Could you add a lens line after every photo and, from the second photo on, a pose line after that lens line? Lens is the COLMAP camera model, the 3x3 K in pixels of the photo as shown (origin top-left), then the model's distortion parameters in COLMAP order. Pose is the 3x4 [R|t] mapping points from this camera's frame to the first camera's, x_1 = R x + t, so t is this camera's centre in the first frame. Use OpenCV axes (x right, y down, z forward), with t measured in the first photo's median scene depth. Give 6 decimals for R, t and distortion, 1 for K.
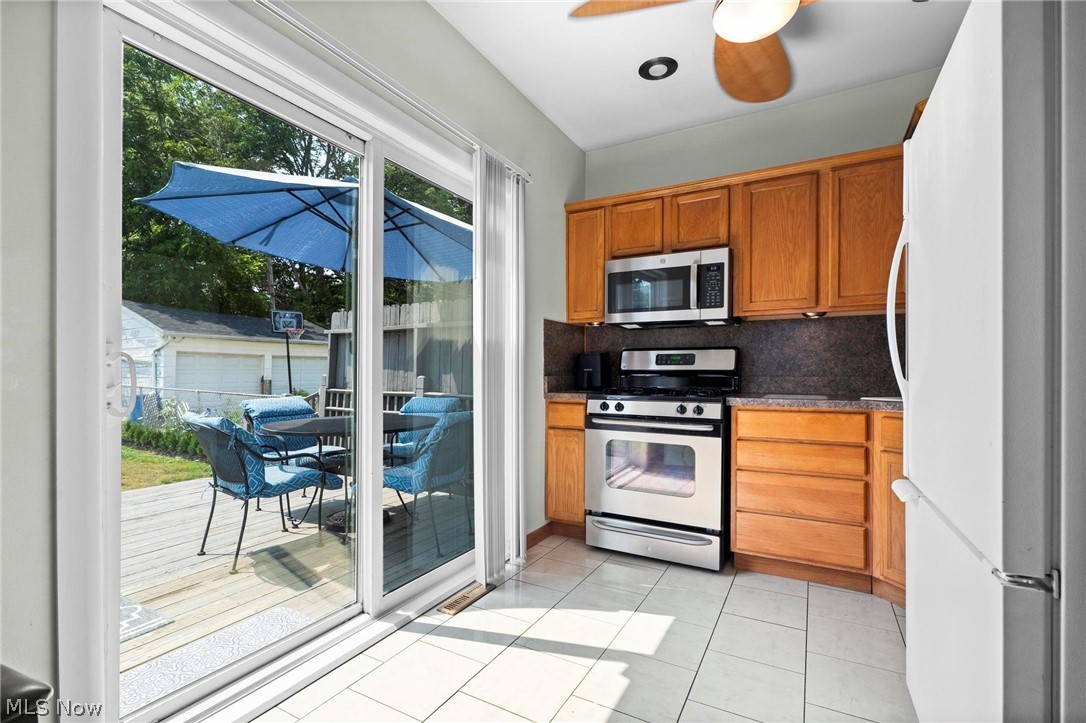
lens RADIAL K [[486.4, 0, 540.1], [0, 486.4, 376.6], [0, 0, 1]] dist [0.002056, 0.001190]
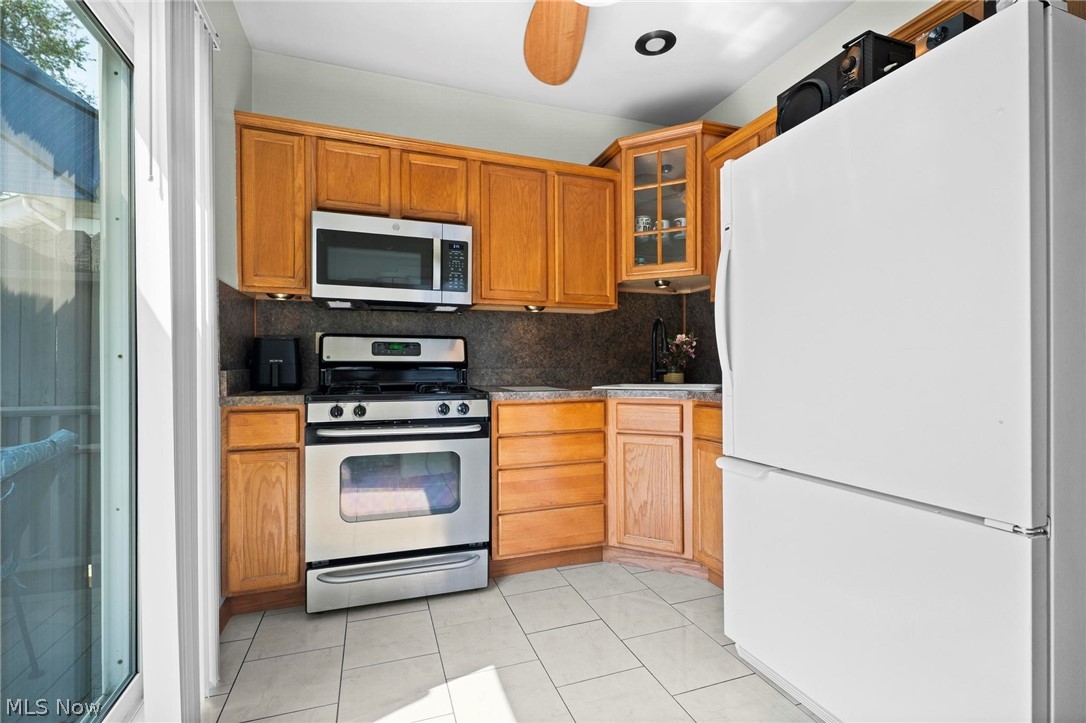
lens RADIAL K [[486.4, 0, 545.2], [0, 486.4, 370.2], [0, 0, 1]] dist [0.002056, 0.001190]
pose [[0.665304, -0.009598, 0.746511, -0.199944], [0.008155, 0.999951, 0.005588, -0.001754], [-0.746528, 0.002370, 0.665350, 0.293487]]
